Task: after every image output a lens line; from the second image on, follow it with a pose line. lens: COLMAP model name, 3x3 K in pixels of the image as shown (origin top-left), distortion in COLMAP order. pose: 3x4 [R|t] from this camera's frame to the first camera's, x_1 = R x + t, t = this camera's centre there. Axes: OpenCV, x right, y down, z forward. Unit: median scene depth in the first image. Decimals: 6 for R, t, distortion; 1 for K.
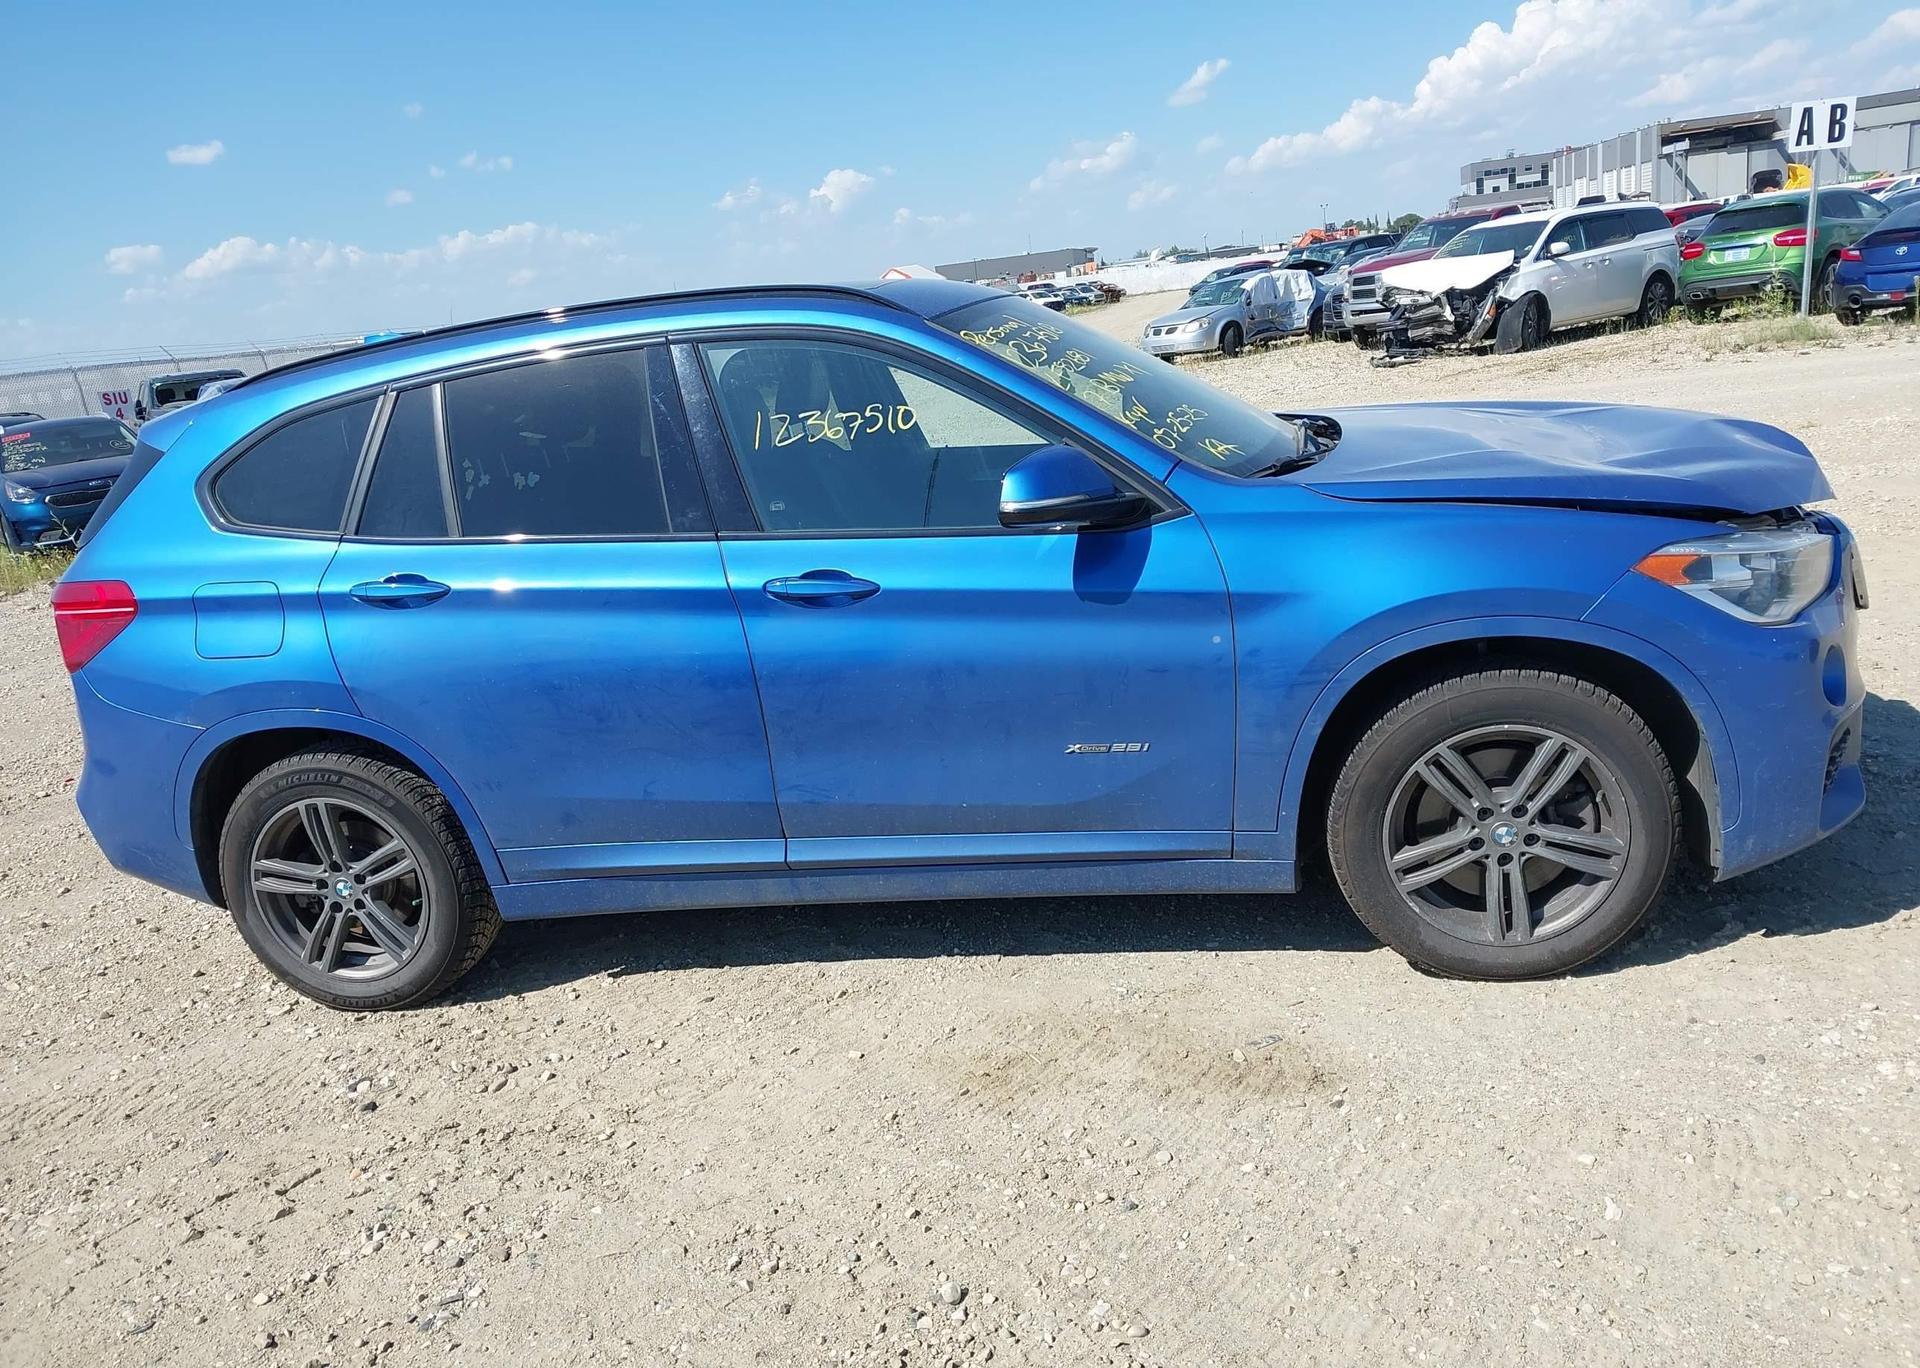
lens RADIAL K [[1551.4, 0, 972.5], [0, 1551.4, 697.4], [0, 0, 1]] dist [0.004346, 0.015295]
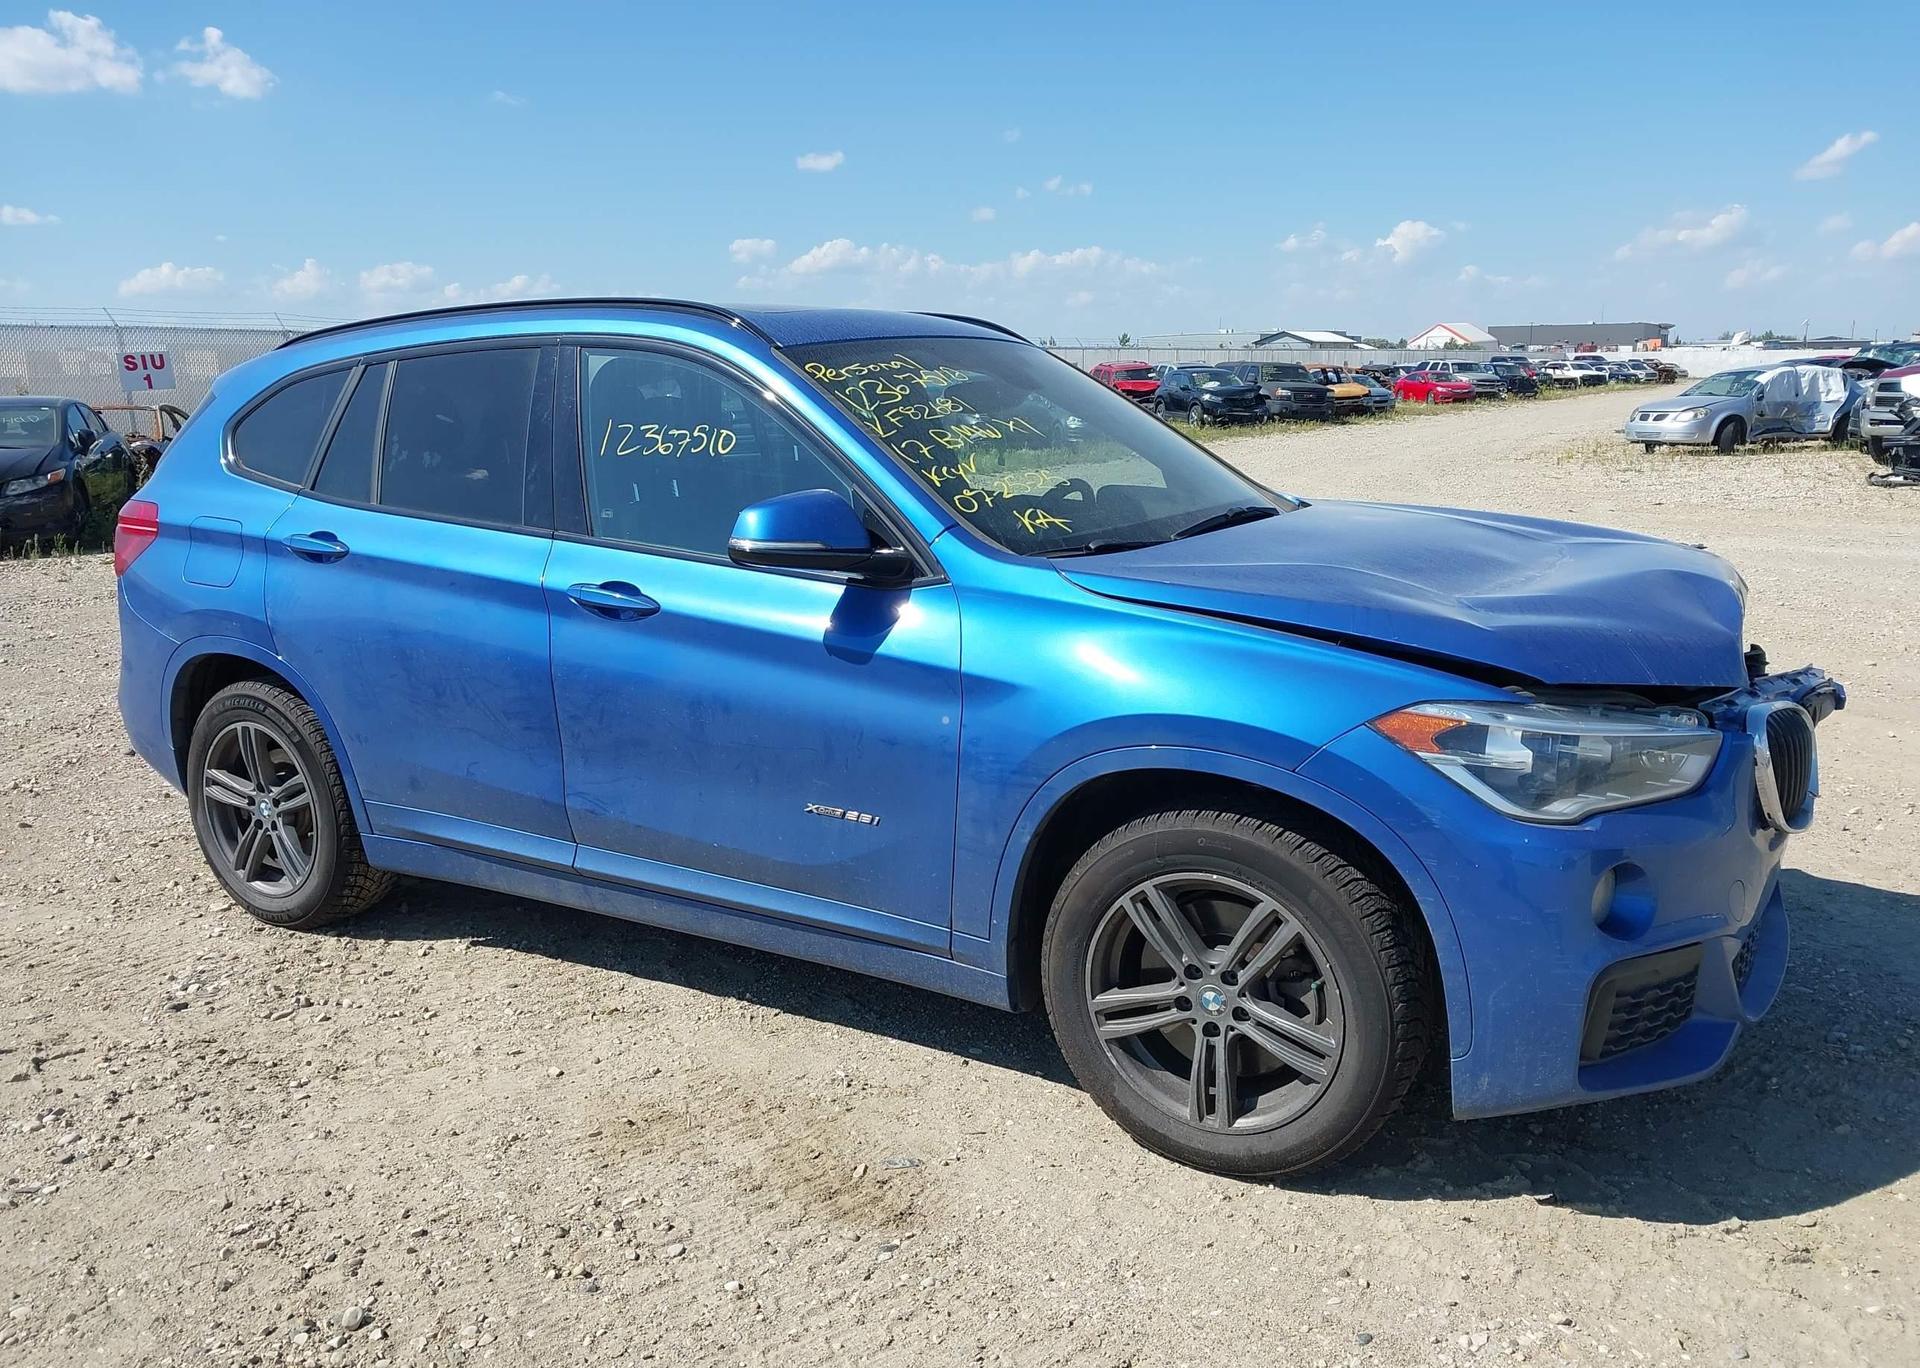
lens RADIAL K [[1551.4, 0, 972.4], [0, 1551.4, 685.3], [0, 0, 1]] dist [0.004346, 0.015295]
pose [[0.936568, 0.170784, -0.306062, 0.381526], [-0.179856, 0.983692, -0.001465, -0.049998], [0.300820, 0.056419, 0.952011, 0.109703]]
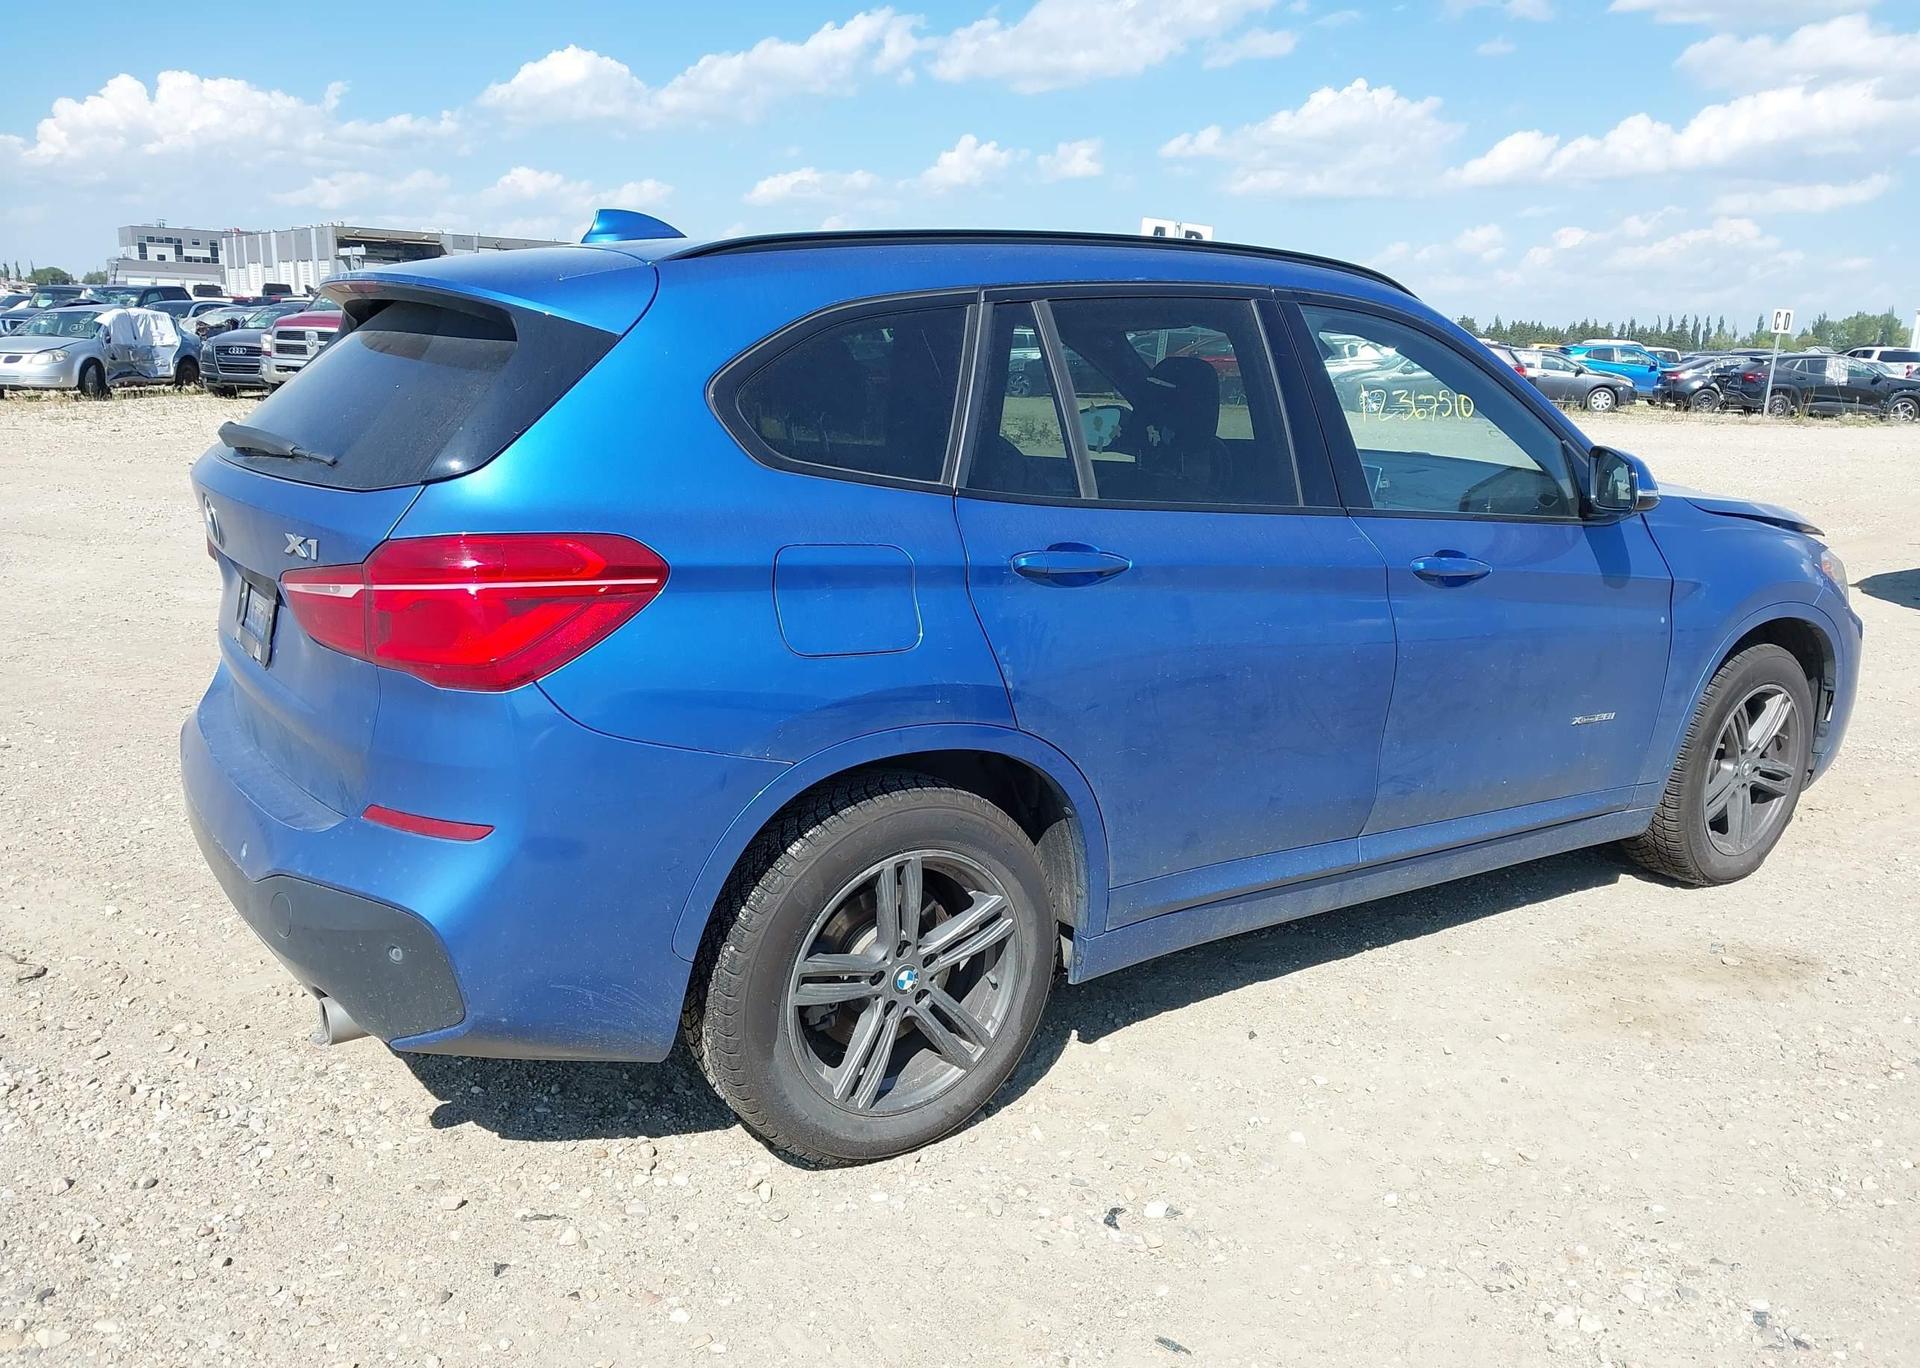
lens RADIAL K [[1551.4, 0, 989.7], [0, 1551.4, 691.8], [0, 0, 1]] dist [0.004346, 0.015295]
pose [[0.677320, -0.023406, 0.735316, -0.908616], [0.069457, 0.997064, -0.032241, 0.017488], [-0.732402, 0.072910, 0.676957, 0.486739]]
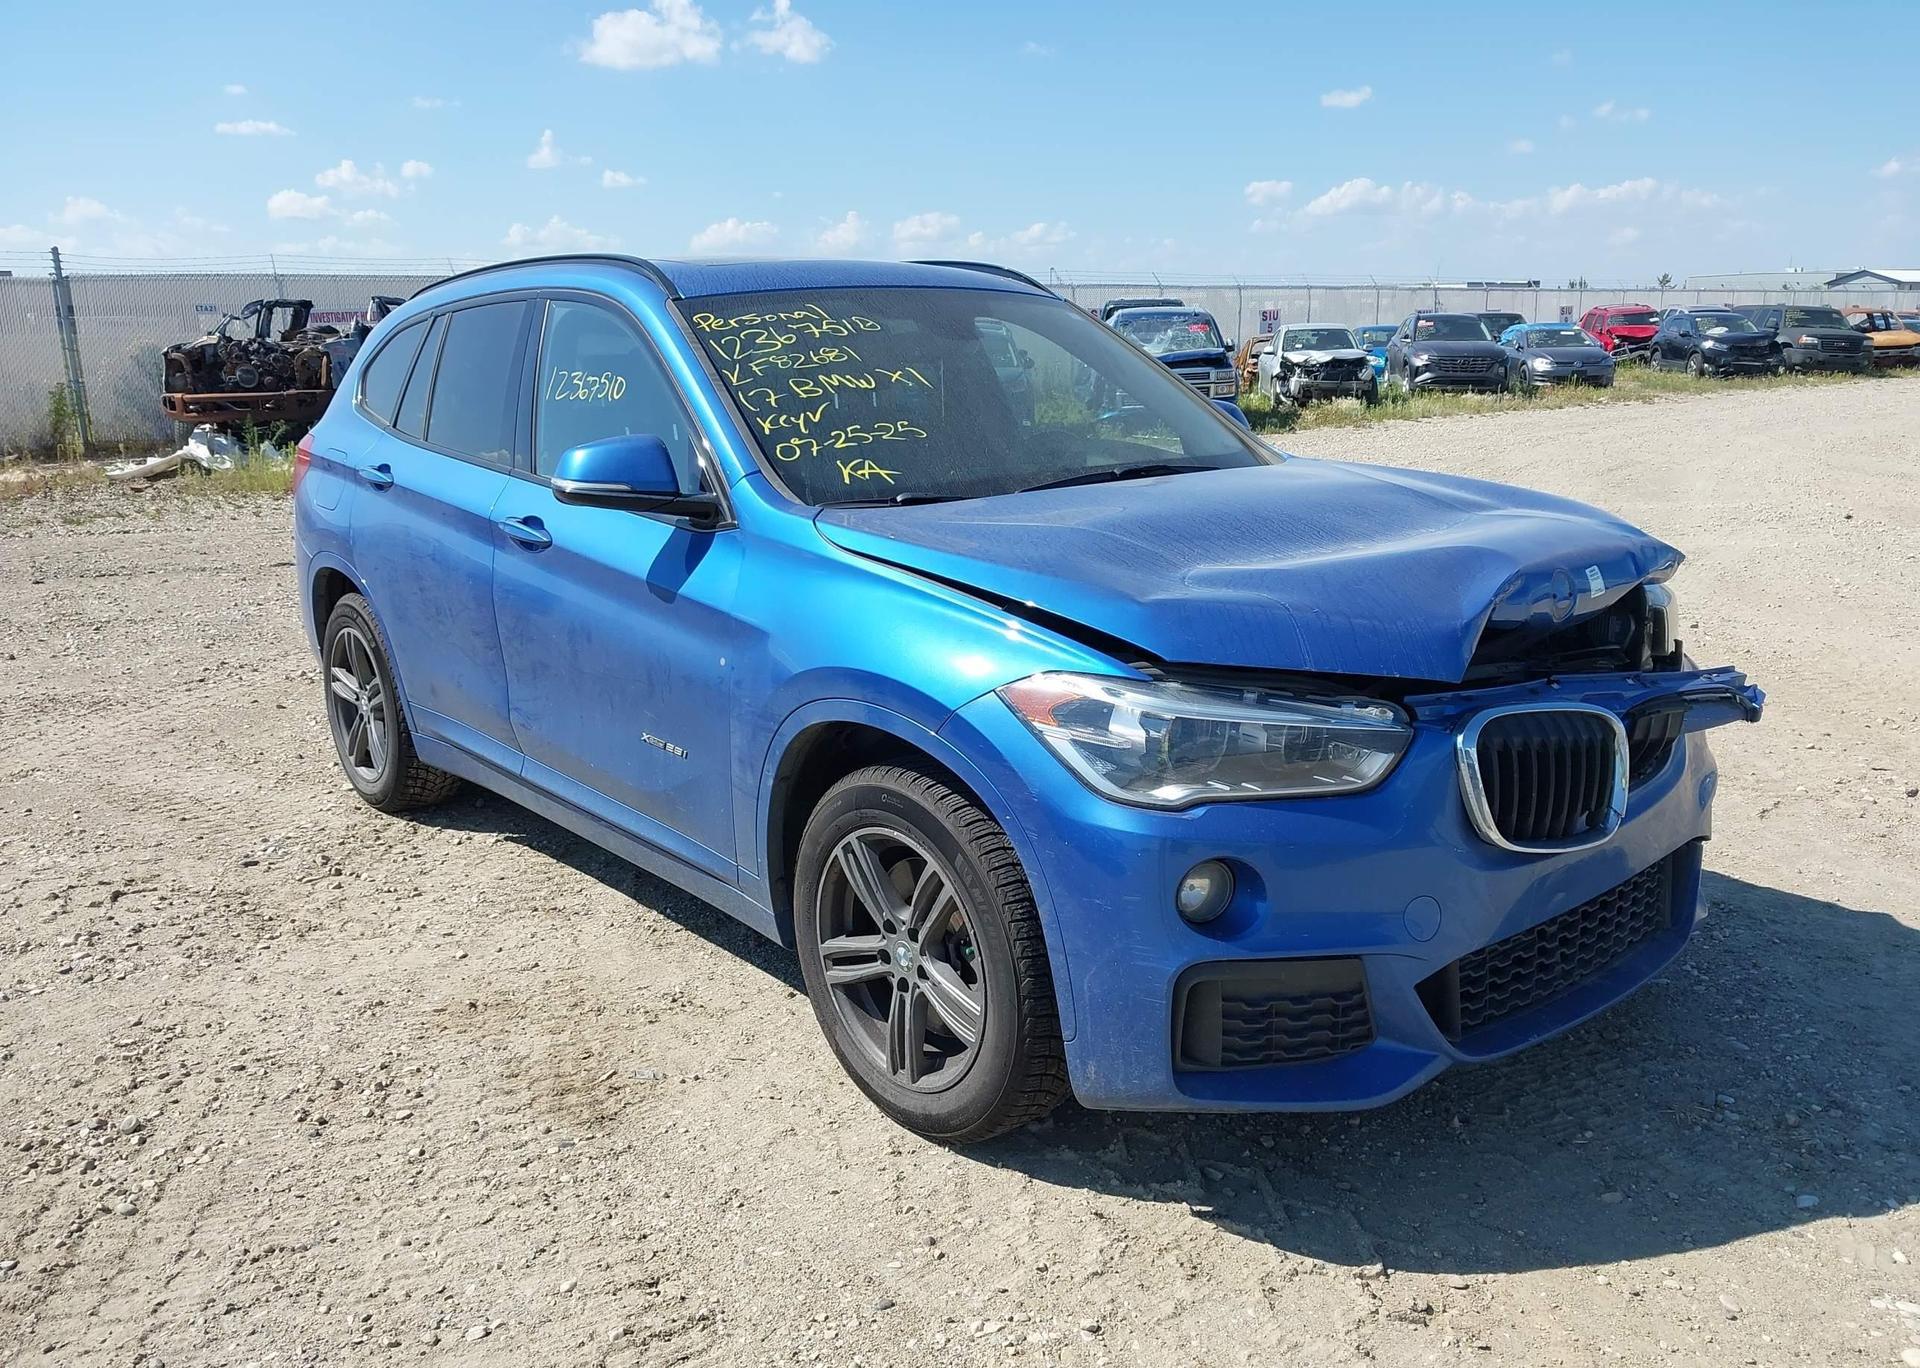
lens RADIAL K [[1551.4, 0, 972.9], [0, 1551.4, 697.1], [0, 0, 1]] dist [0.004346, 0.015295]
pose [[0.784253, 0.248326, -0.568579, 0.699343], [-0.231719, 0.967329, 0.102864, -0.126531], [0.575547, 0.051079, 0.816172, 0.262953]]
